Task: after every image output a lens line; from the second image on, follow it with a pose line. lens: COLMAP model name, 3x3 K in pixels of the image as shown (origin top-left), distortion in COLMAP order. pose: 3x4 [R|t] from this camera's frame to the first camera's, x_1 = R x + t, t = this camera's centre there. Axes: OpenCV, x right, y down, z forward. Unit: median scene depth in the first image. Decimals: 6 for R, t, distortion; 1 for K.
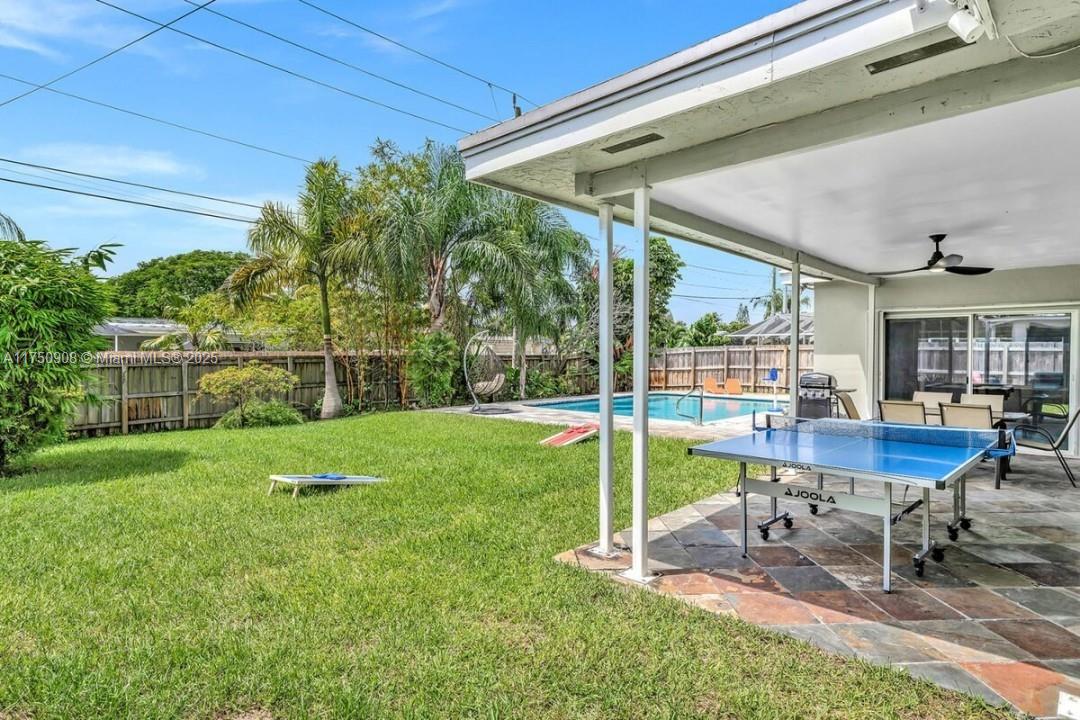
lens RADIAL K [[576.1, 0, 540.0], [0, 576.1, 360.0], [0, 0, 1]] dist [-0.000390, 0.001194]
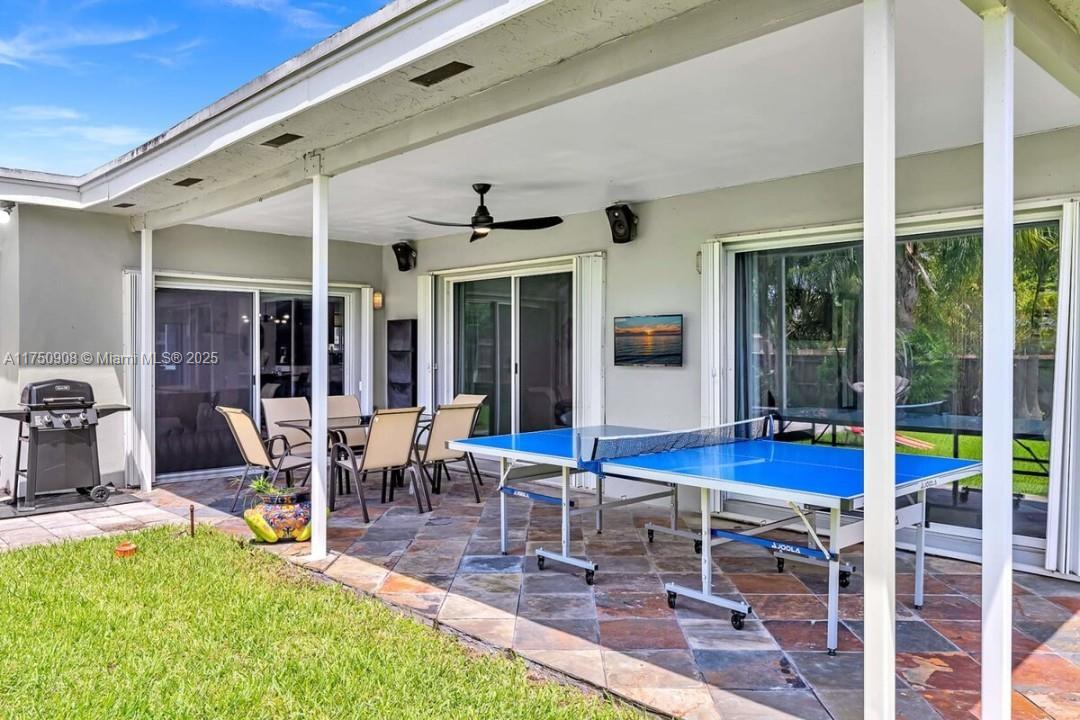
lens RADIAL K [[817.7, 0, 494.5], [0, 817.7, 359.3], [0, 0, 1]] dist [0.009145, 0.004845]
pose [[0.056954, -0.013128, 0.998290, -0.426334], [0.015568, 0.999804, 0.012259, 0.001413], [-0.998255, 0.014843, 0.057147, 0.998519]]
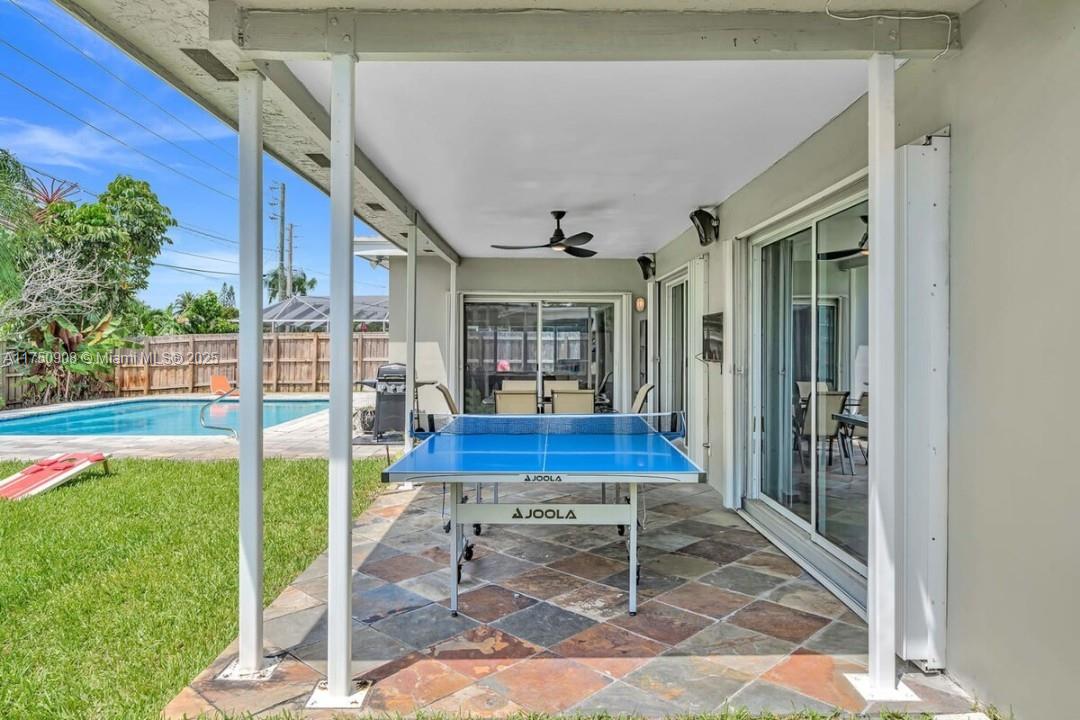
lens RADIAL K [[689.4, 0, 537.7], [0, 689.4, 340.9], [0, 0, 1]] dist [-0.000042, -0.000431]
pose [[0.718498, 0.003208, 0.695522, -0.127349], [0.009407, 0.999853, -0.014330, 0.011075], [-0.695466, 0.016839, 0.718362, 0.234437]]
